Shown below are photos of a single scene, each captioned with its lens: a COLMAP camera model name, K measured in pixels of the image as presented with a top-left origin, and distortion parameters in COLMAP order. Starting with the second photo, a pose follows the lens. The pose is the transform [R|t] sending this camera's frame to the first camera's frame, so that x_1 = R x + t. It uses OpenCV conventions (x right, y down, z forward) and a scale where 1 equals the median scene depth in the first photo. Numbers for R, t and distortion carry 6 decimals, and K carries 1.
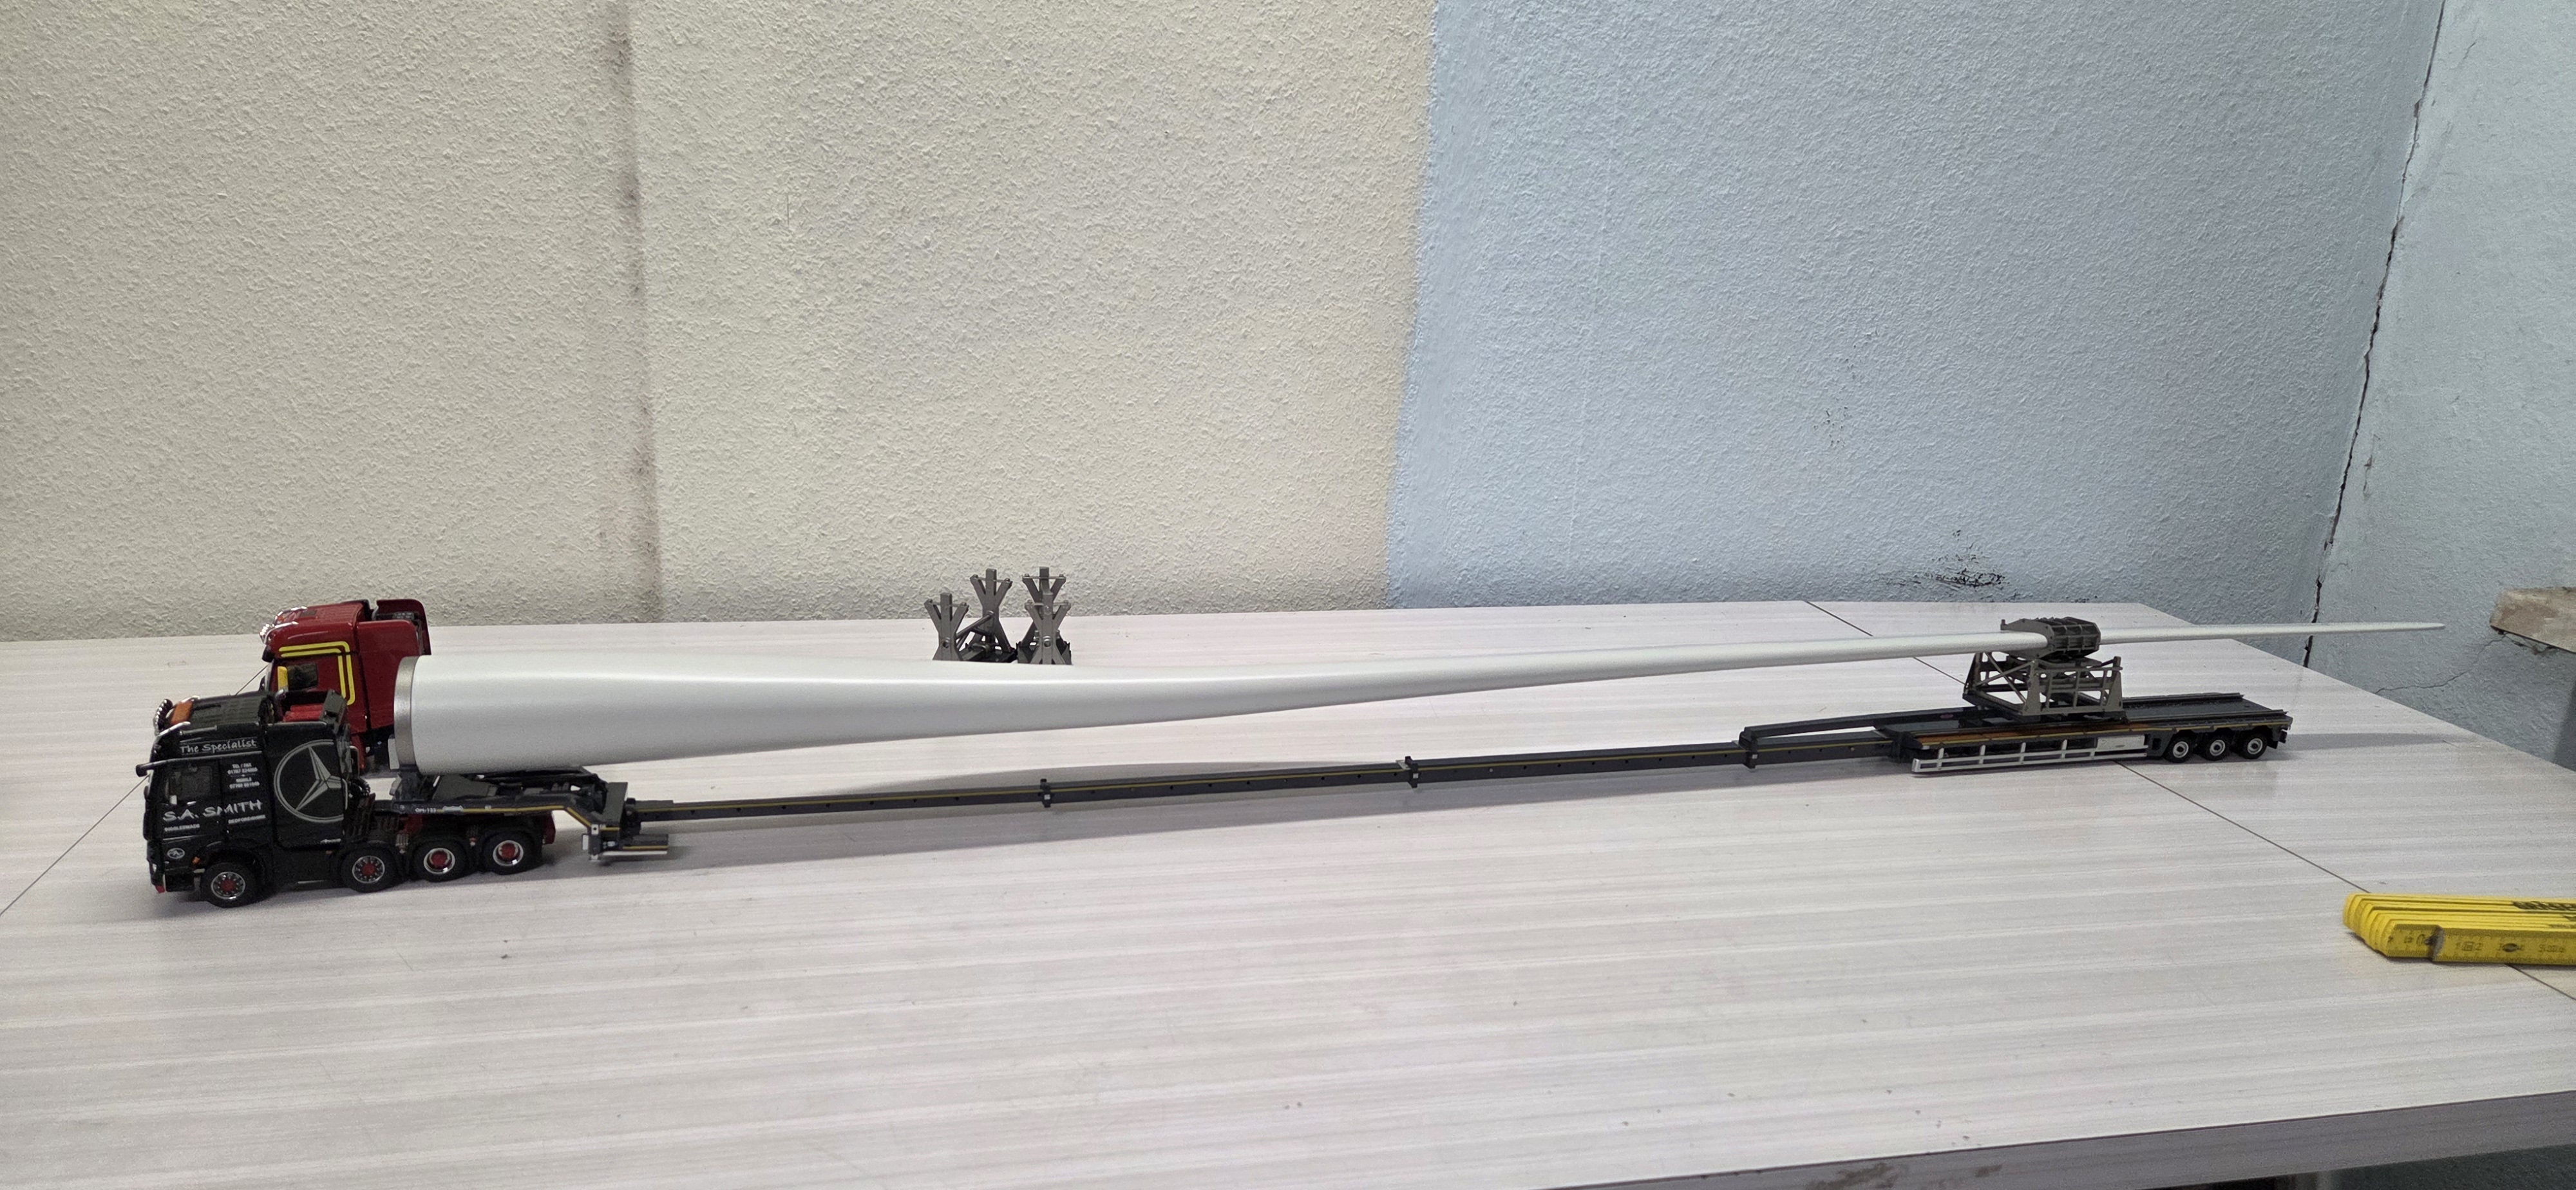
lens RADIAL K [[1742.3, 0, 1280.4], [0, 1742.3, 593.3], [0, 0, 1]] dist [0.070361, -0.092958]
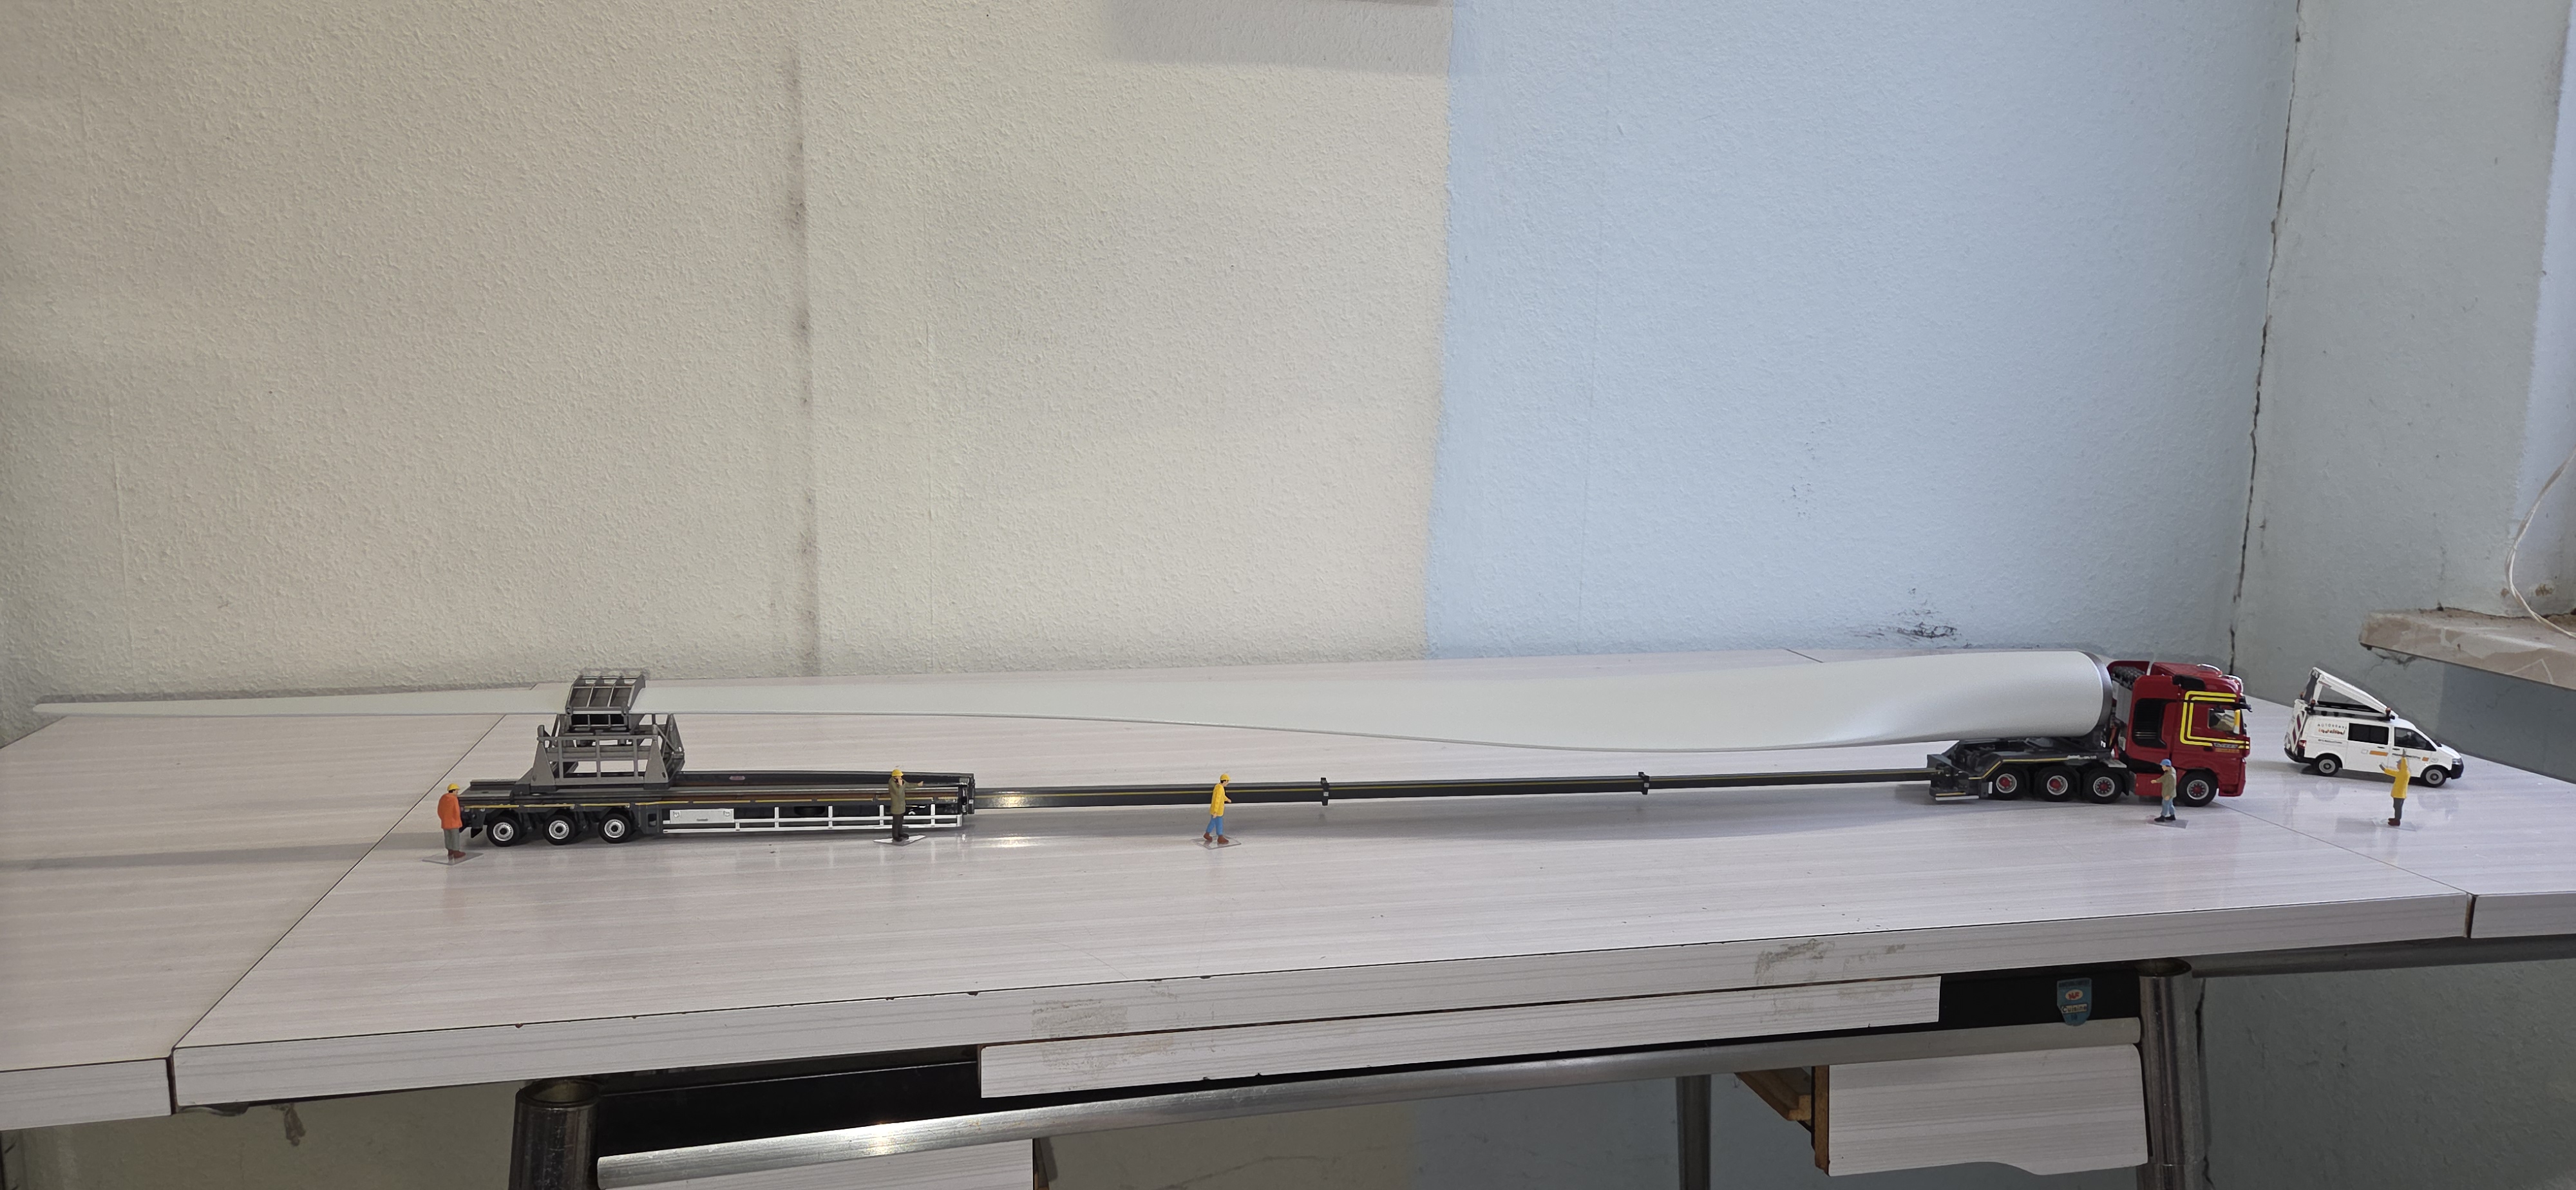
lens RADIAL K [[1757.4, 0, 1293.0], [0, 1757.4, 601.5], [0, 0, 1]] dist [0.041851, -0.072526]
pose [[0.999564, -0.029166, -0.004549, -0.023825], [0.028515, 0.993884, -0.106688, 0.103214], [0.007633, 0.106512, 0.994282, -0.198290]]
